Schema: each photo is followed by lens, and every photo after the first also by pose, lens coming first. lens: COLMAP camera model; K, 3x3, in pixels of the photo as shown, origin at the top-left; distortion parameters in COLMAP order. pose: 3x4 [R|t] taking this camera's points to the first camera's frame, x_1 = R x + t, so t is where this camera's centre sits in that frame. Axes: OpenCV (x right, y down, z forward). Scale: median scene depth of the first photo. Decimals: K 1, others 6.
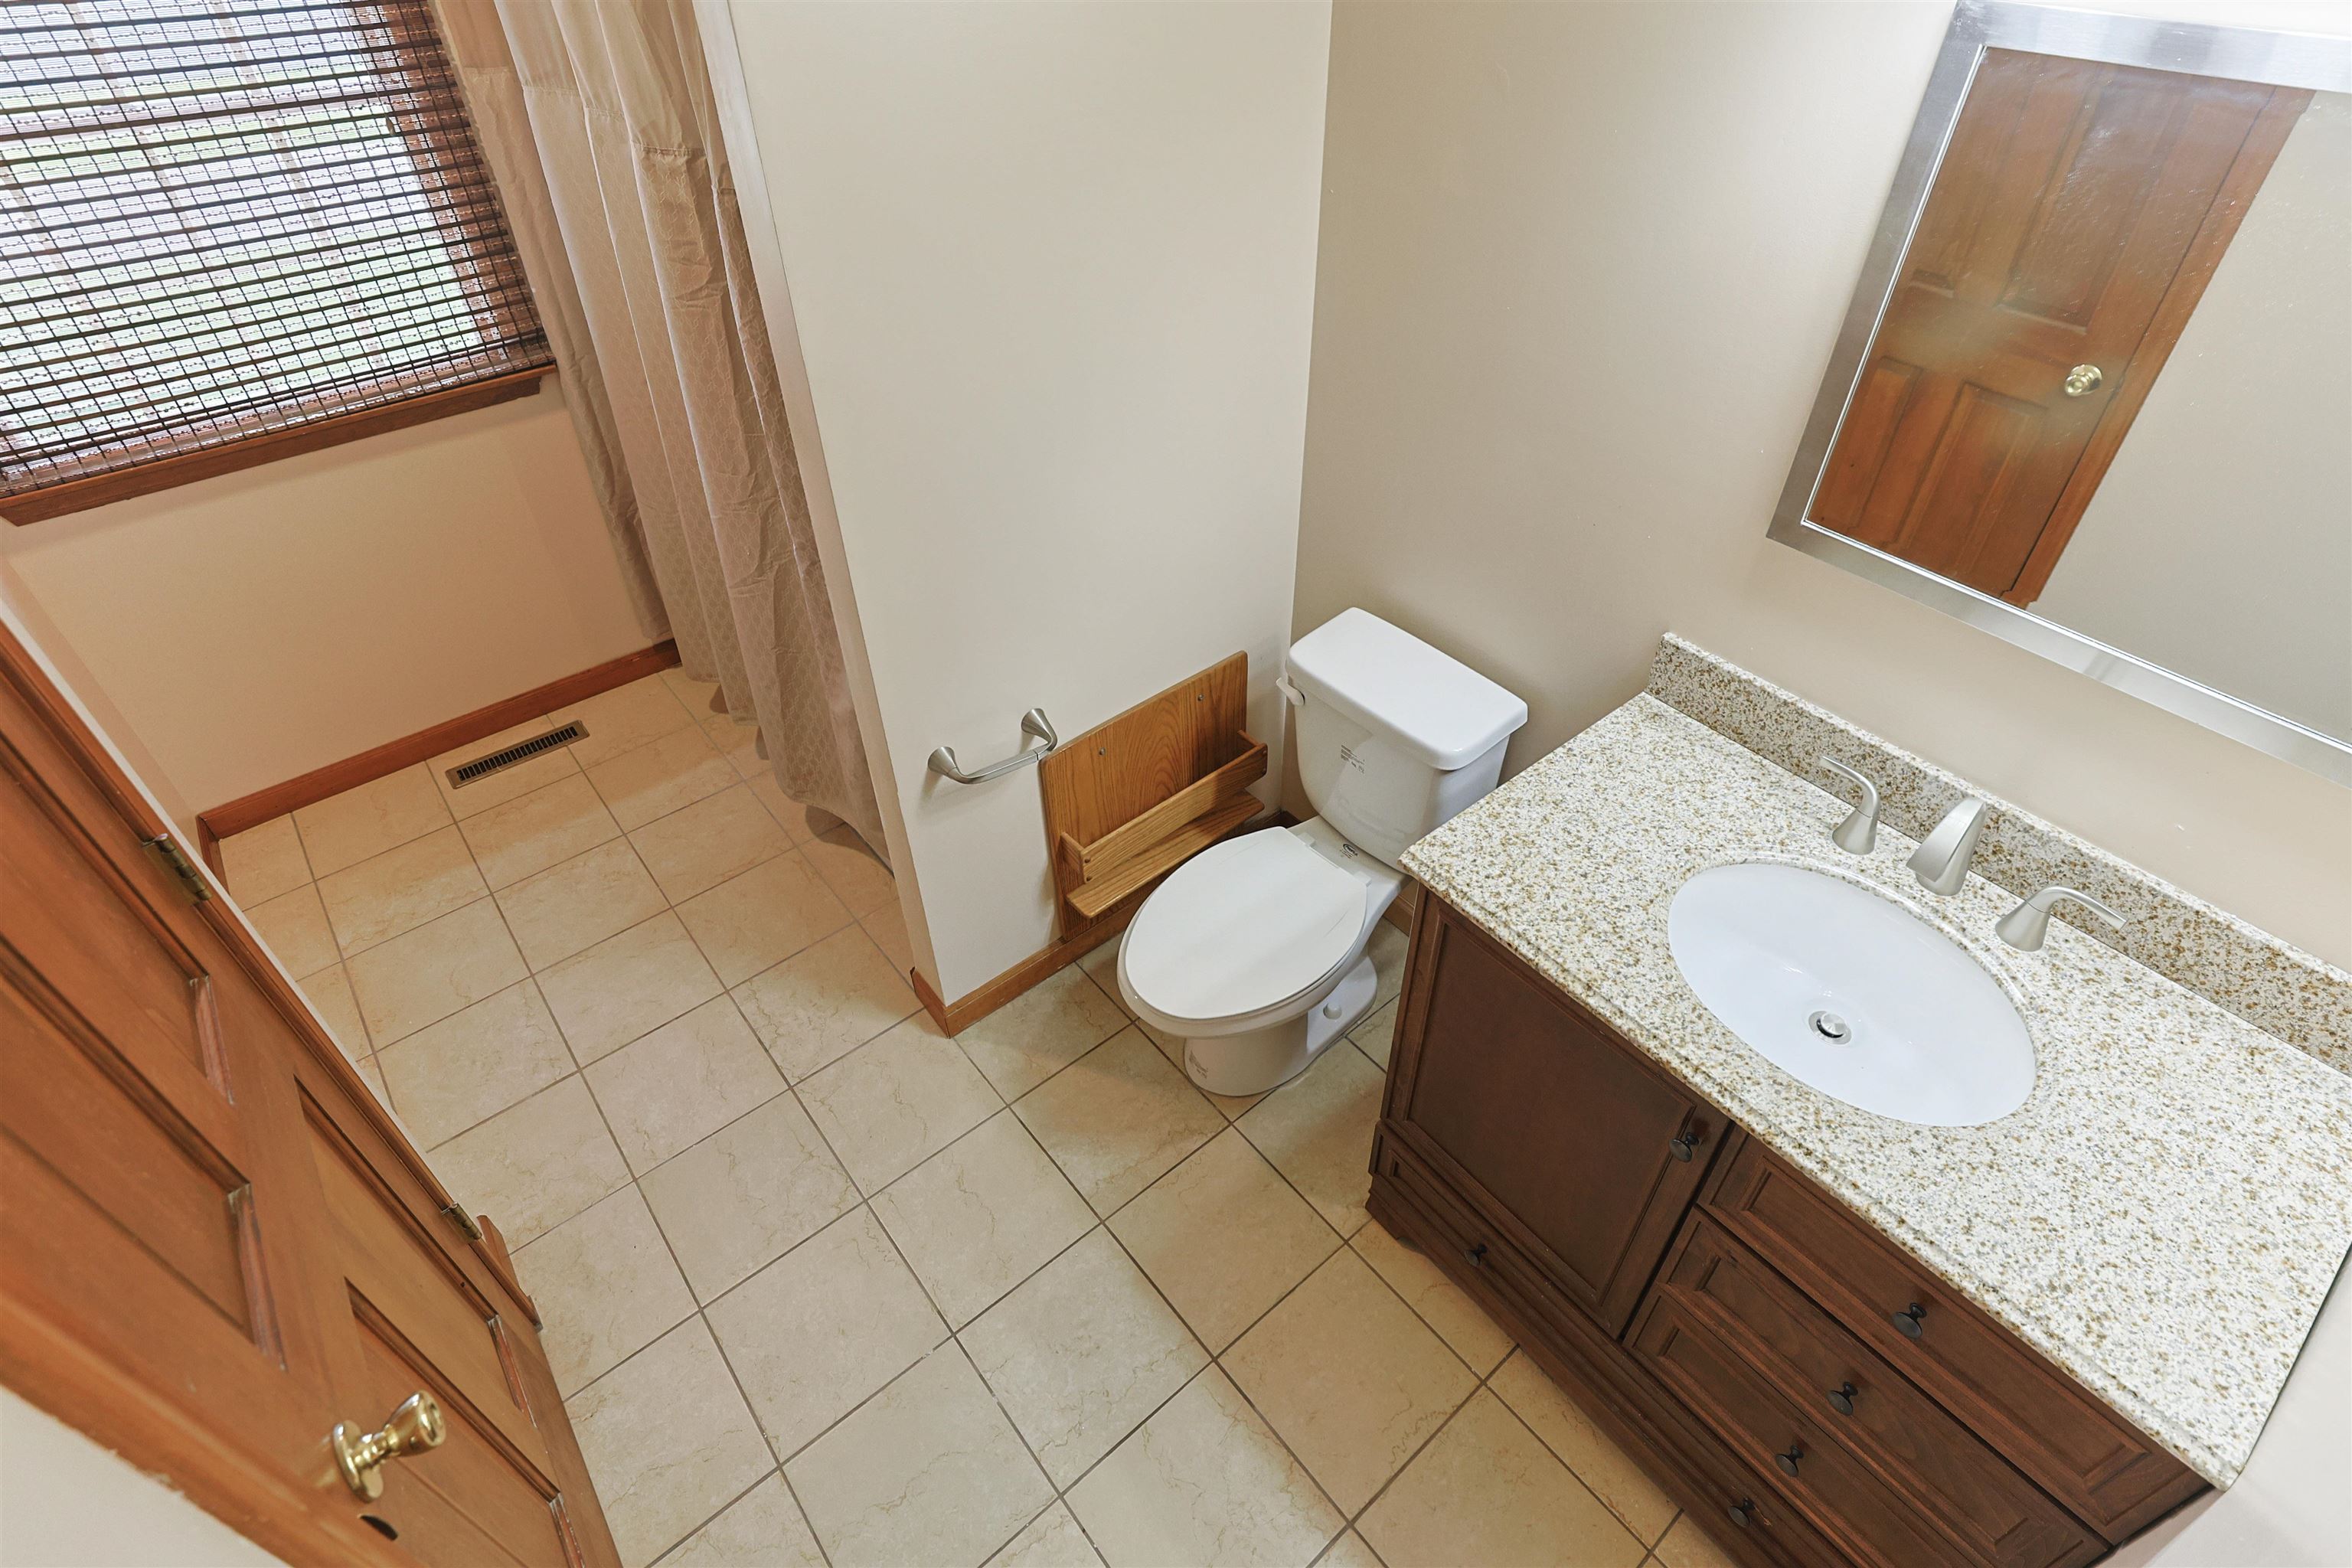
lens RADIAL K [[1156.1, 0, 1188.8], [0, 1156.1, 805.4], [0, 0, 1]] dist [-0.013267, 0.010730]
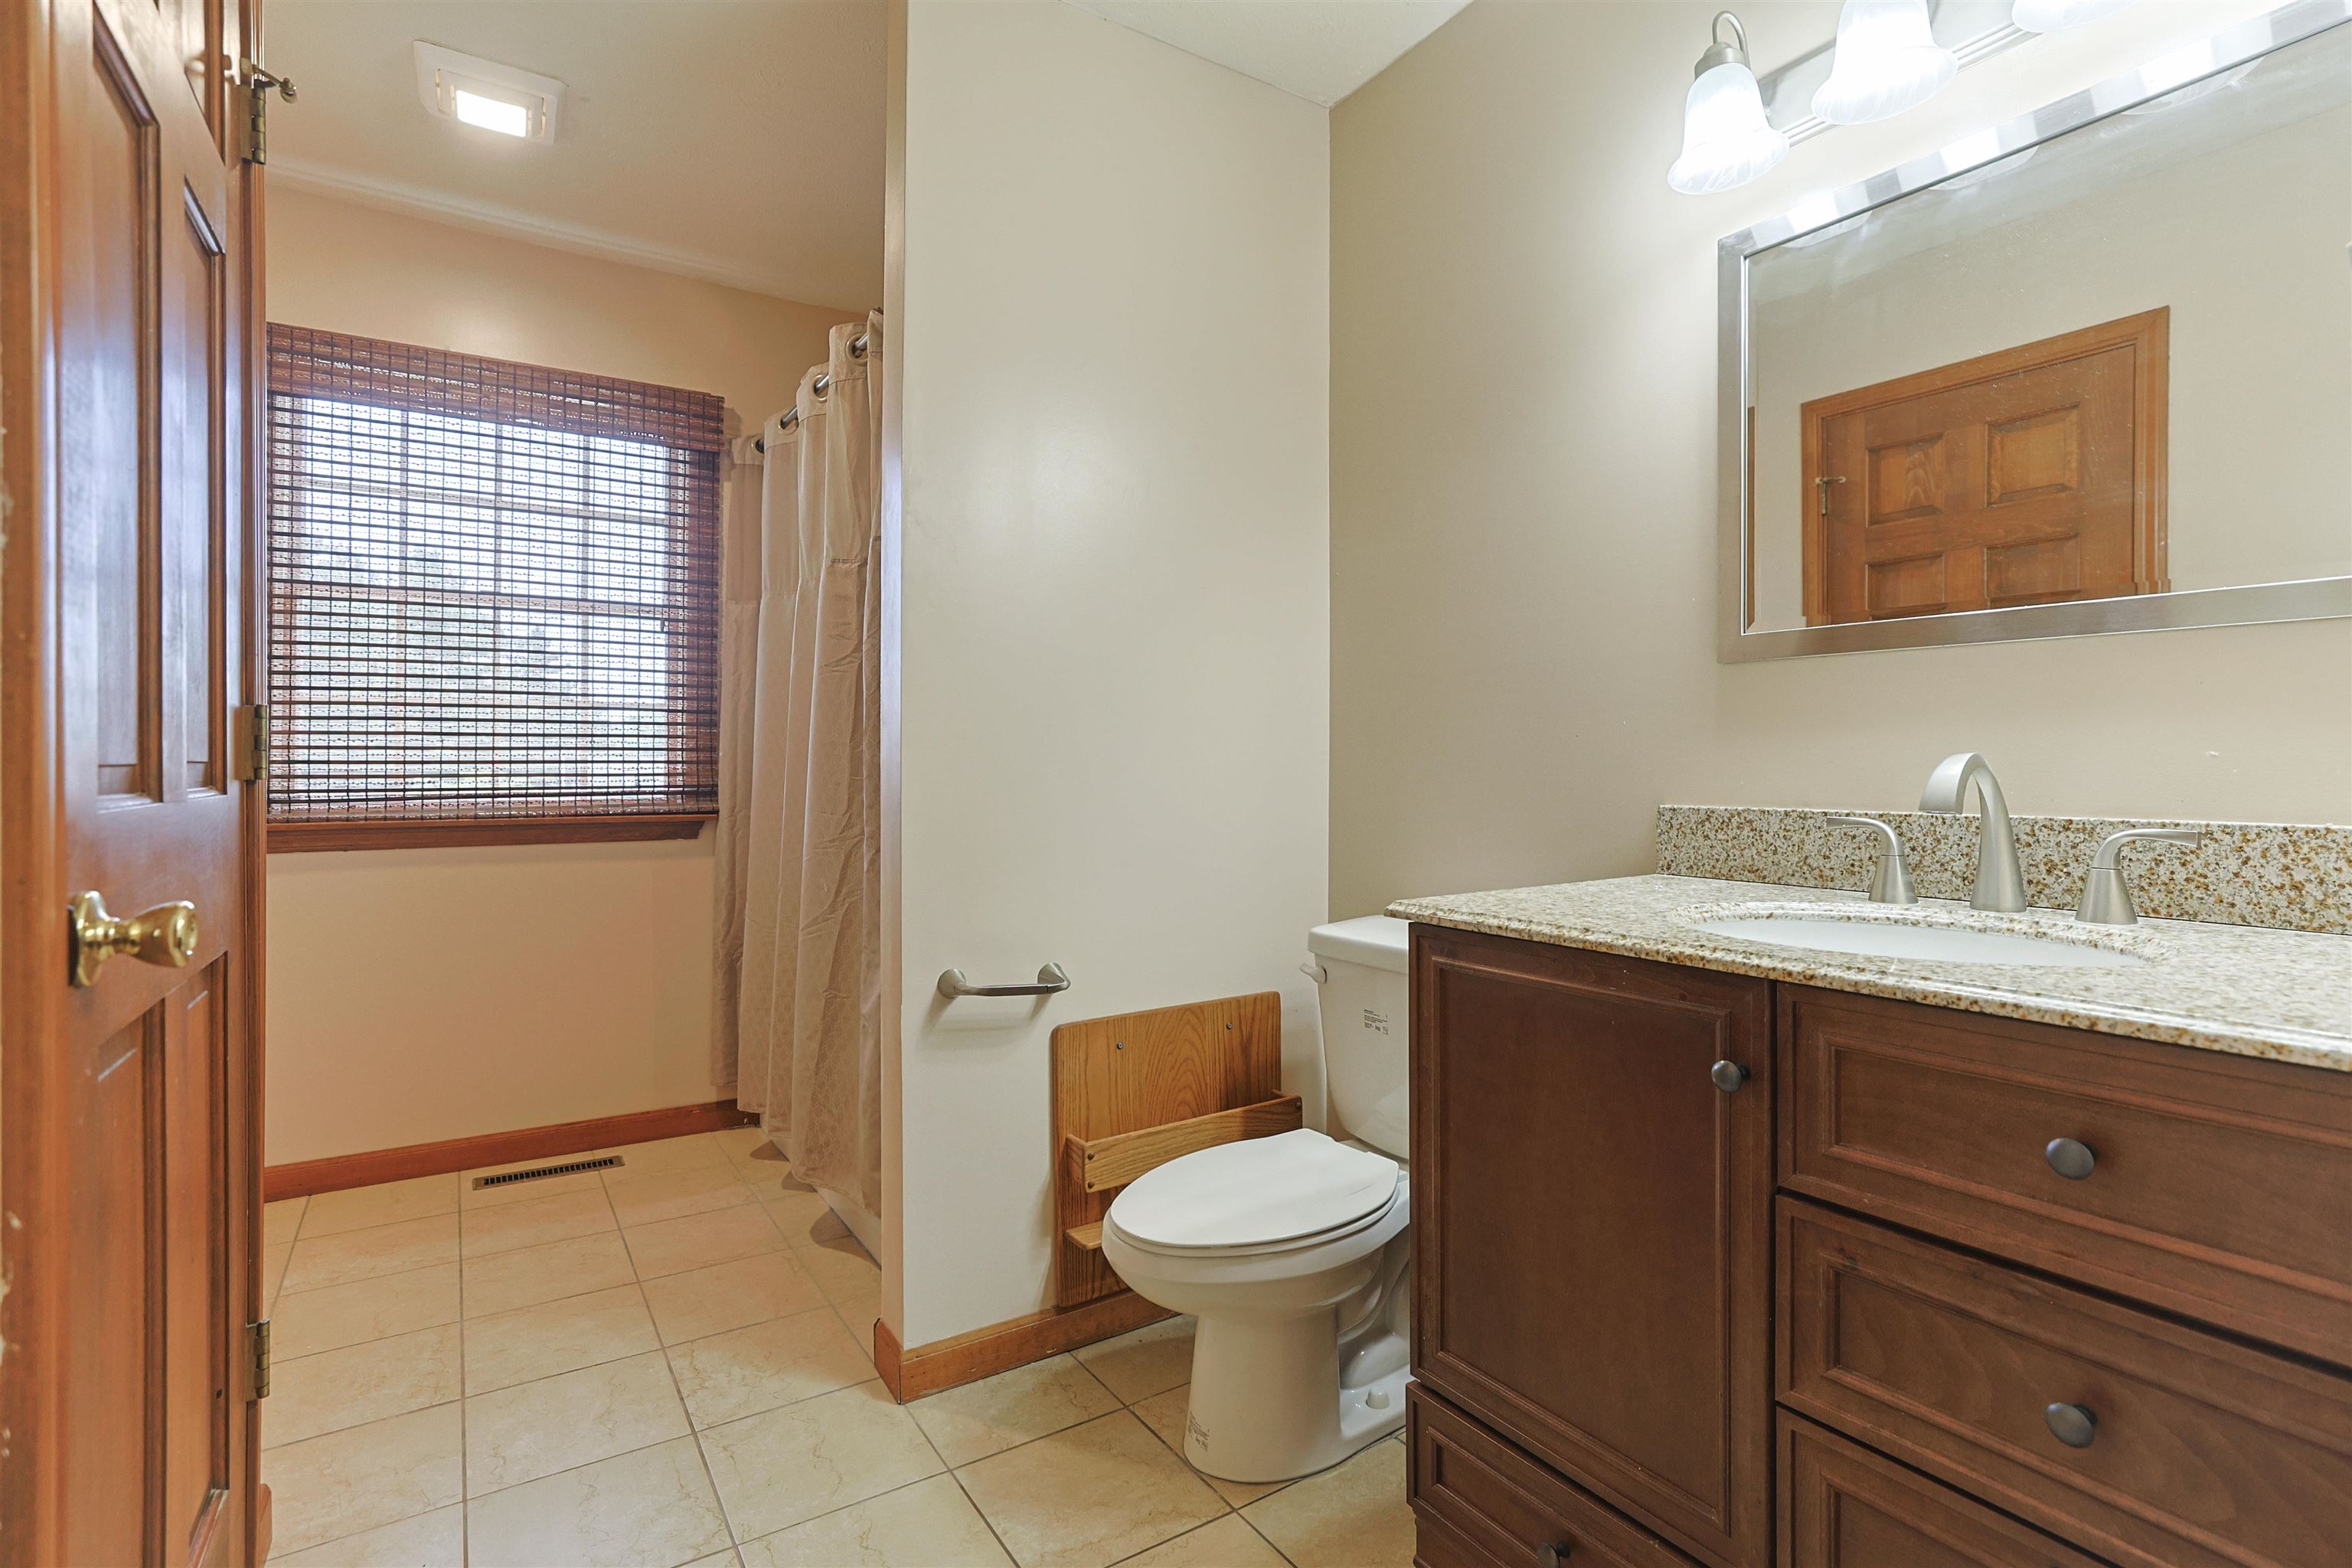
lens RADIAL K [[1156.1, 0, 1170.0], [0, 1156.1, 804.3], [0, 0, 1]] dist [-0.013267, 0.010730]
pose [[0.992048, 0.008256, -0.125587, 0.080537], [-0.086628, 0.768656, -0.633769, 0.381202], [0.091301, 0.639609, 0.763259, 0.133211]]
